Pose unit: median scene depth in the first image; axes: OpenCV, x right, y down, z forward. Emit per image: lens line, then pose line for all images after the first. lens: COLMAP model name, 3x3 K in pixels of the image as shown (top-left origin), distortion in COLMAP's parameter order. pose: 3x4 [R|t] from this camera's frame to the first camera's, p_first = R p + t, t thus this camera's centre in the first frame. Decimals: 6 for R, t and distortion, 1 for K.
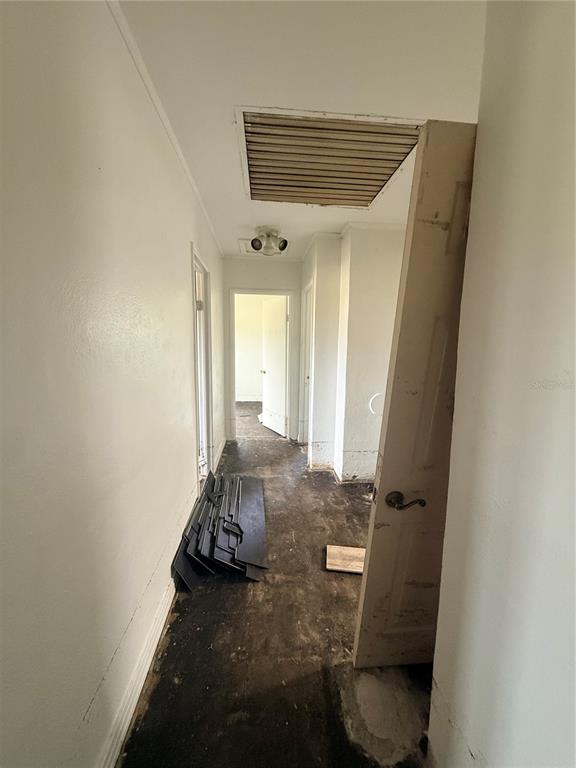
lens RADIAL K [[305.8, 0, 286.6], [0, 305.8, 384.4], [0, 0, 1]] dist [0.000177, 0.000478]
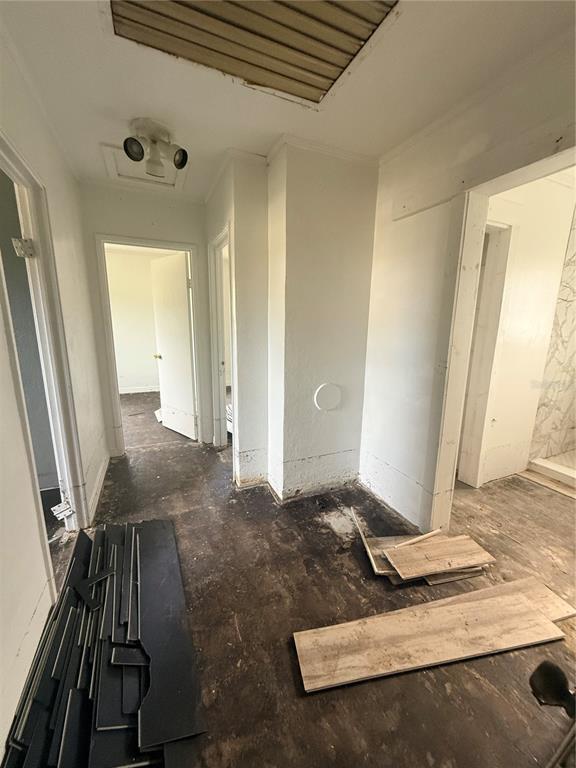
lens RADIAL K [[305.8, 0, 287.2], [0, 305.8, 383.3], [0, 0, 1]] dist [0.000177, 0.000478]
pose [[0.945001, -0.067091, 0.320113, -0.035657], [0.043177, 0.995759, 0.081235, -0.037430], [-0.324205, -0.062946, 0.943890, 0.298948]]
